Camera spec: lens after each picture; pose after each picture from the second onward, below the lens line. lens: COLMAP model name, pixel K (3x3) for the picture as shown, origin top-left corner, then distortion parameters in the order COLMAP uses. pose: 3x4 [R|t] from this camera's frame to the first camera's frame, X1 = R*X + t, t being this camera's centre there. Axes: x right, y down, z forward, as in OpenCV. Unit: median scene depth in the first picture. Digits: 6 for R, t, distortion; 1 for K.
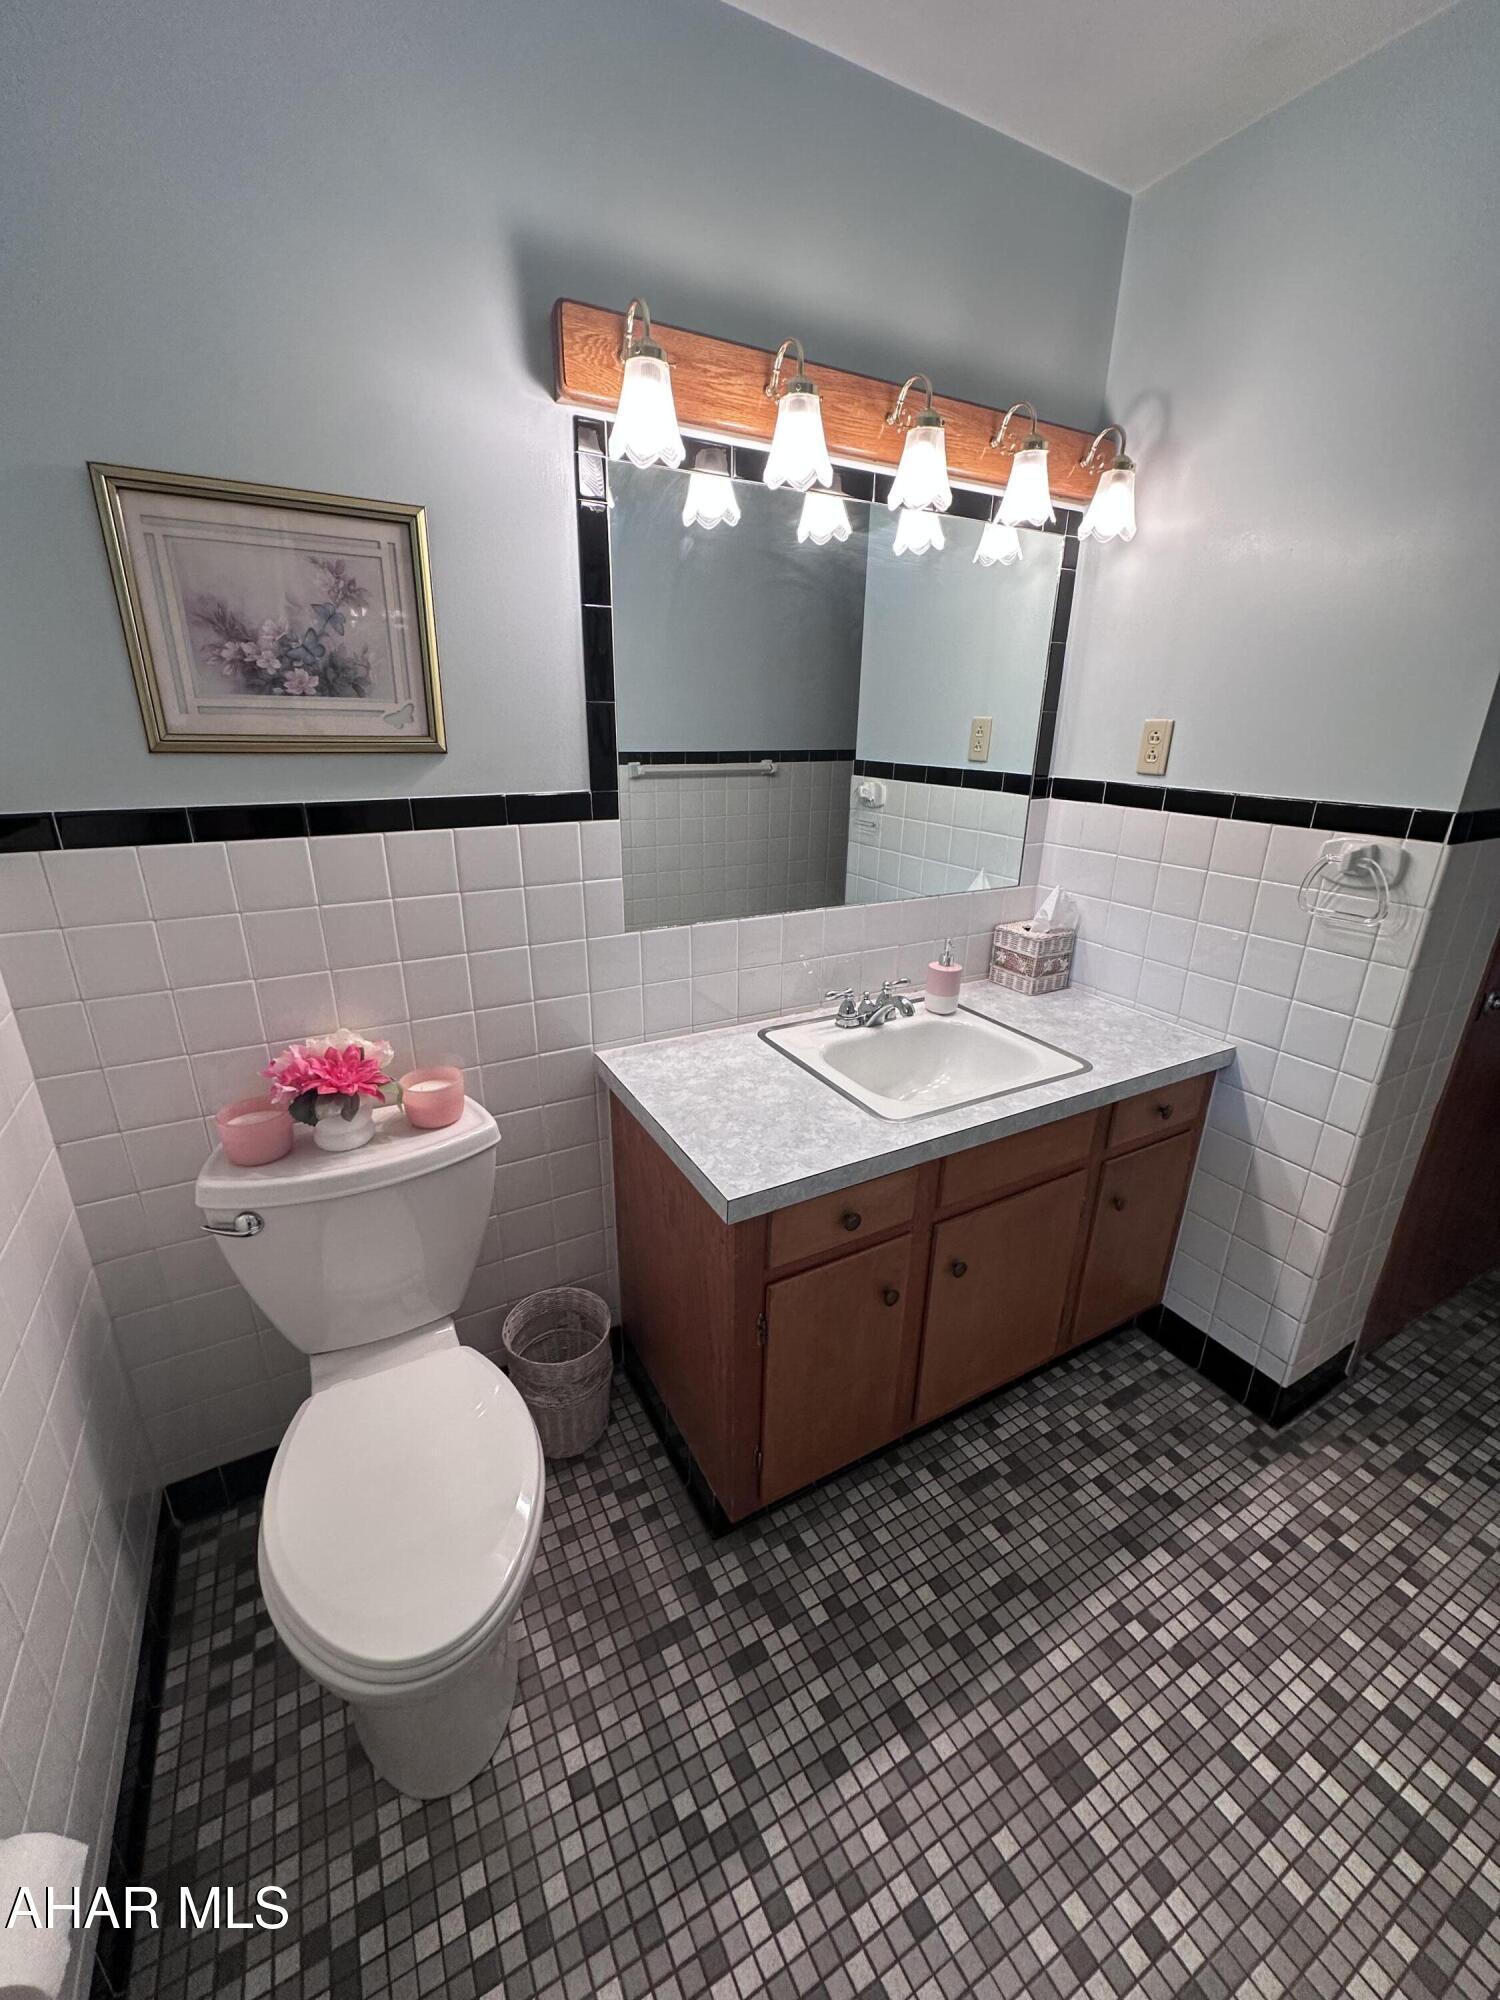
lens RADIAL K [[796.5, 0, 743.8], [0, 796.5, 999.8], [0, 0, 1]] dist [-0.002394, 0.000225]
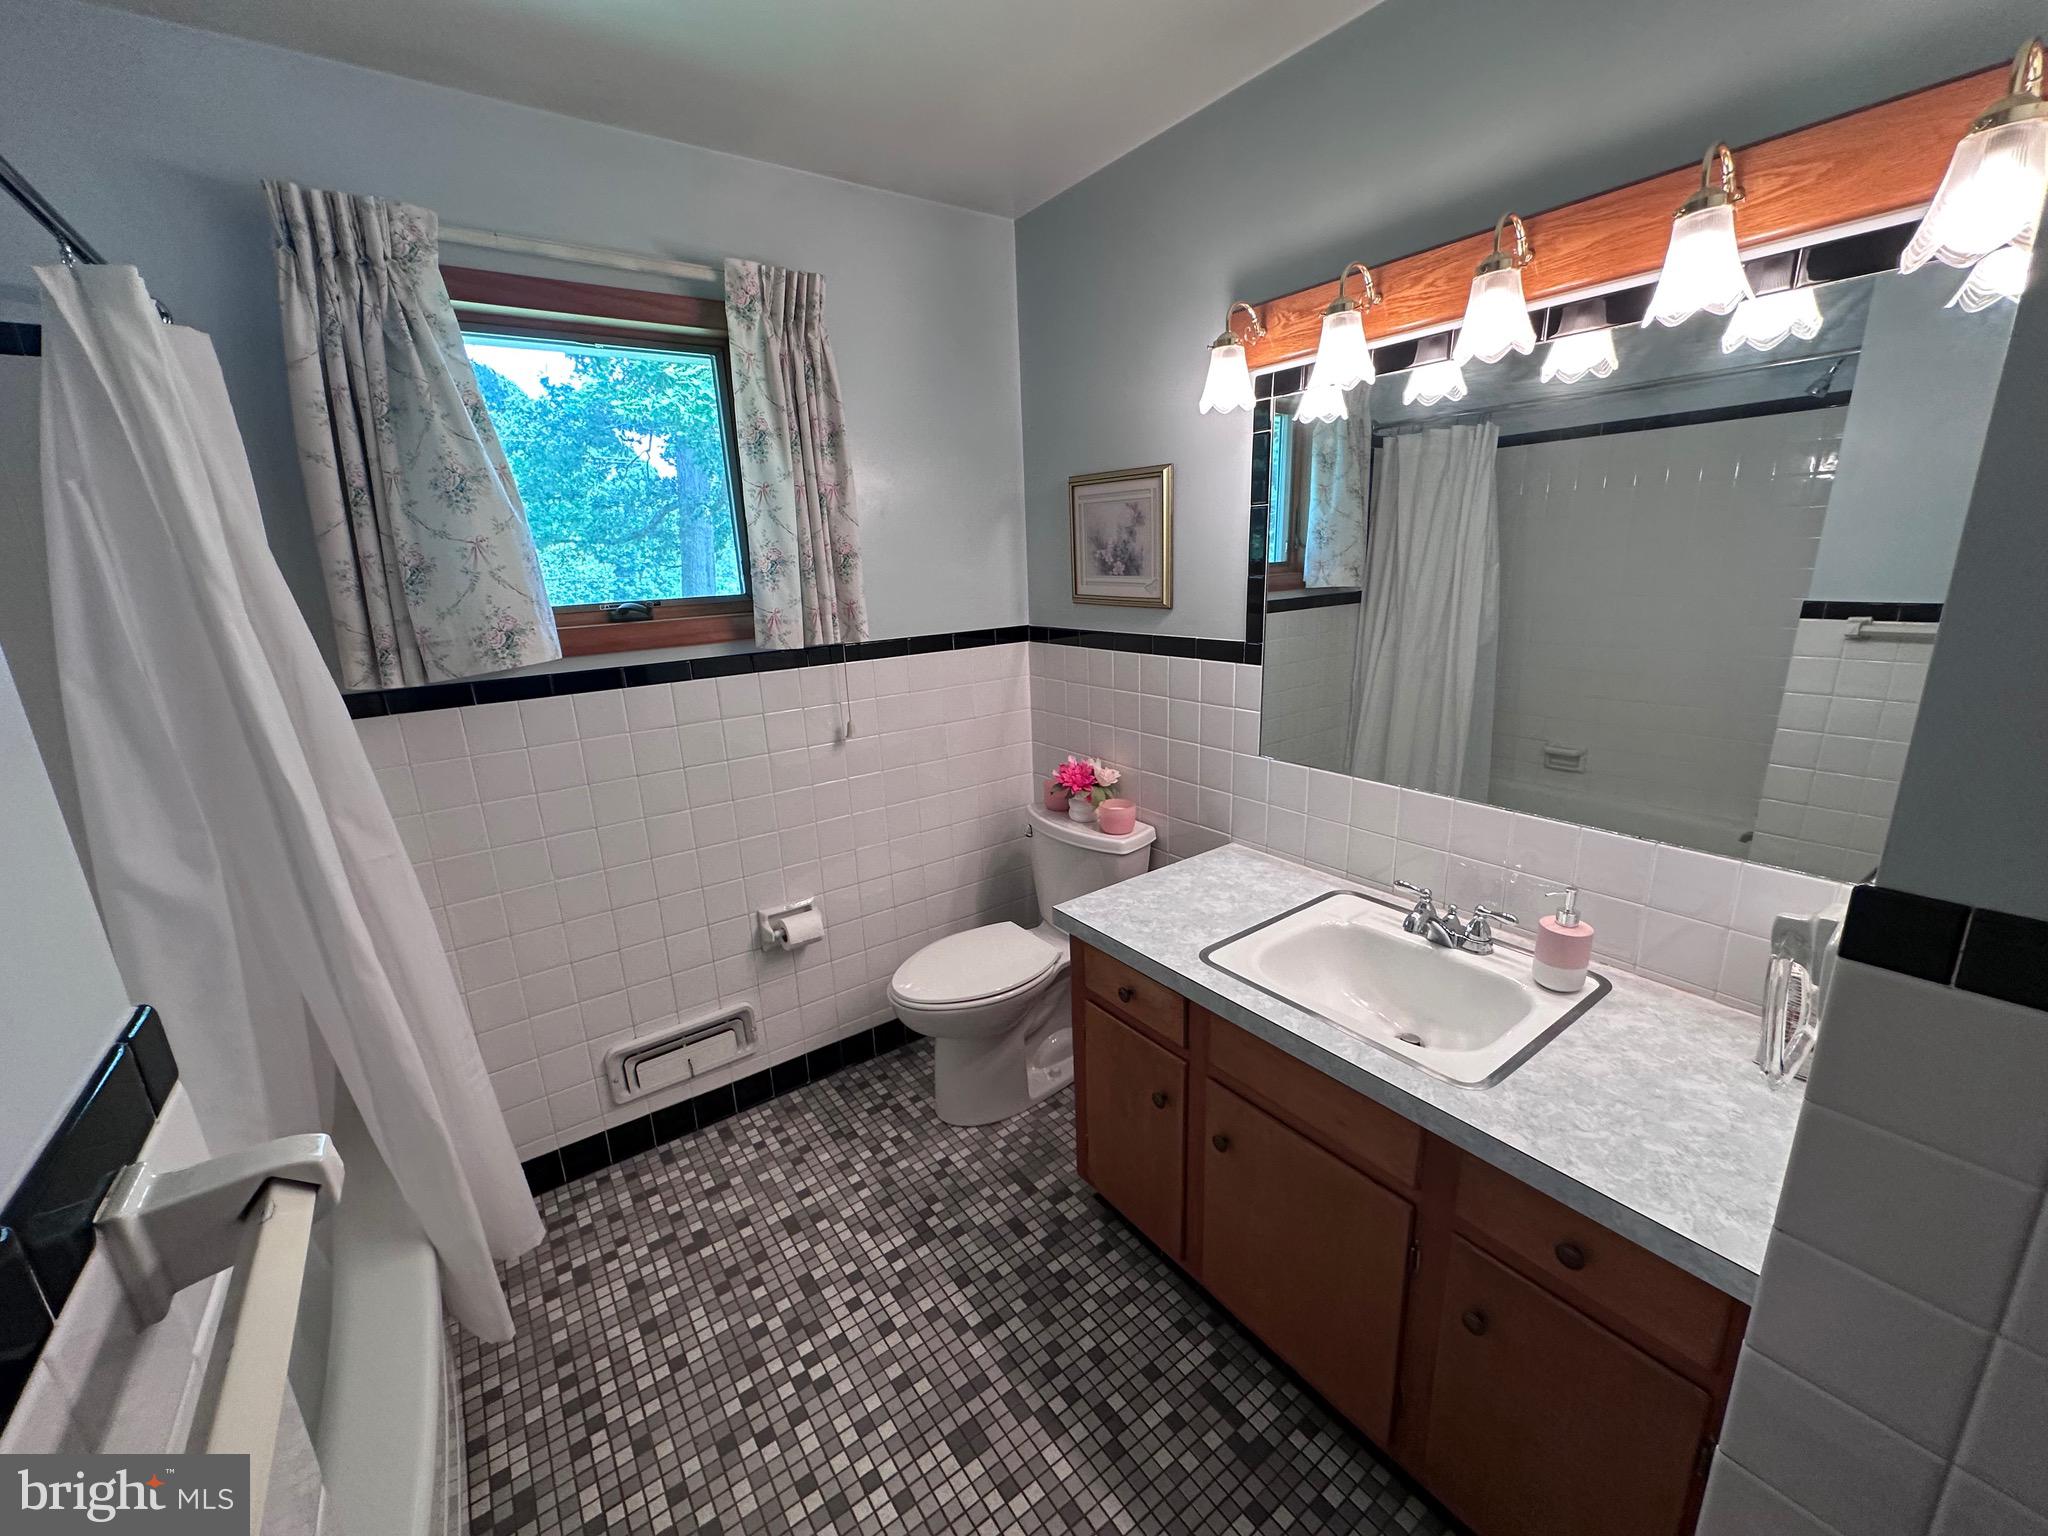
lens RADIAL K [[815.6, 0, 1023.5], [0, 815.6, 770.7], [0, 0, 1]] dist [-0.002394, 0.000225]
pose [[0.122104, 0.242424, -0.962456, 1.301578], [-0.294629, 0.934854, 0.198093, -0.261799], [0.947779, 0.259380, 0.185574, 0.544666]]
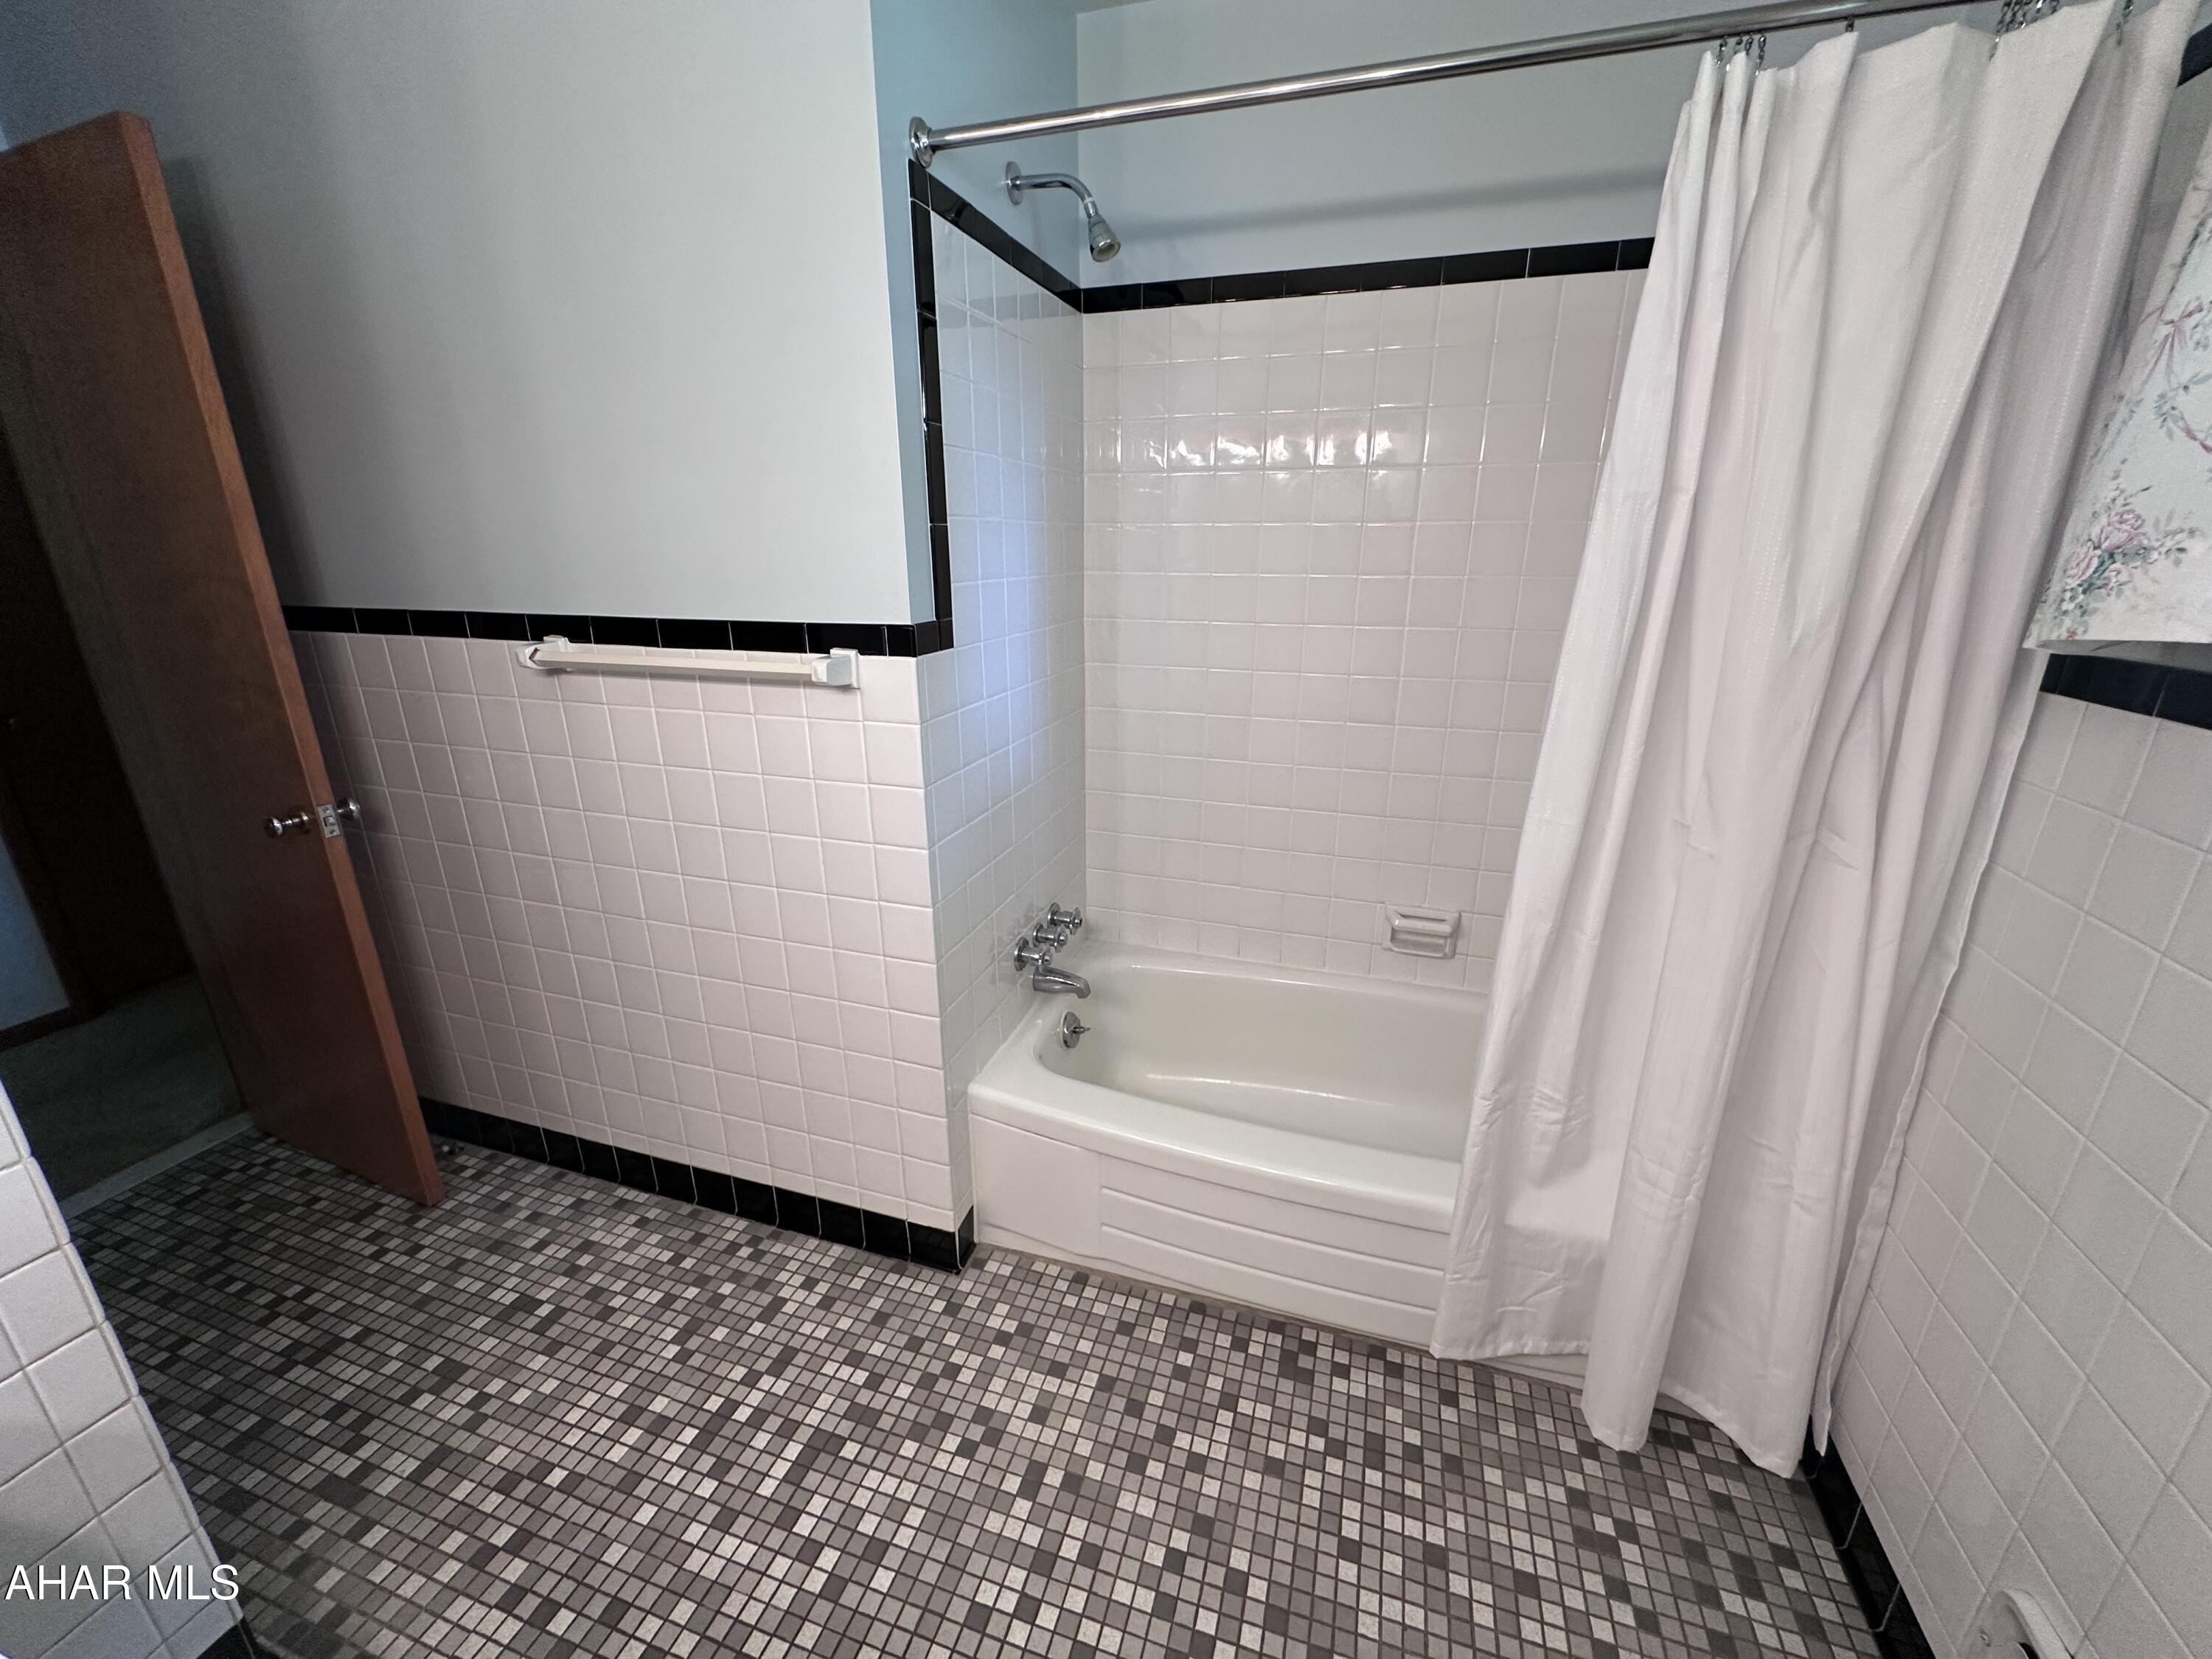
lens RADIAL K [[880.9, 0, 1105.5], [0, 880.9, 832.4], [0, 0, 1]] dist [-0.002394, 0.000225]
pose [[-0.688676, -0.239585, 0.684342, -0.123857], [0.233494, 0.820271, 0.522146, -0.277352], [-0.686445, 0.519379, -0.508959, 0.802922]]
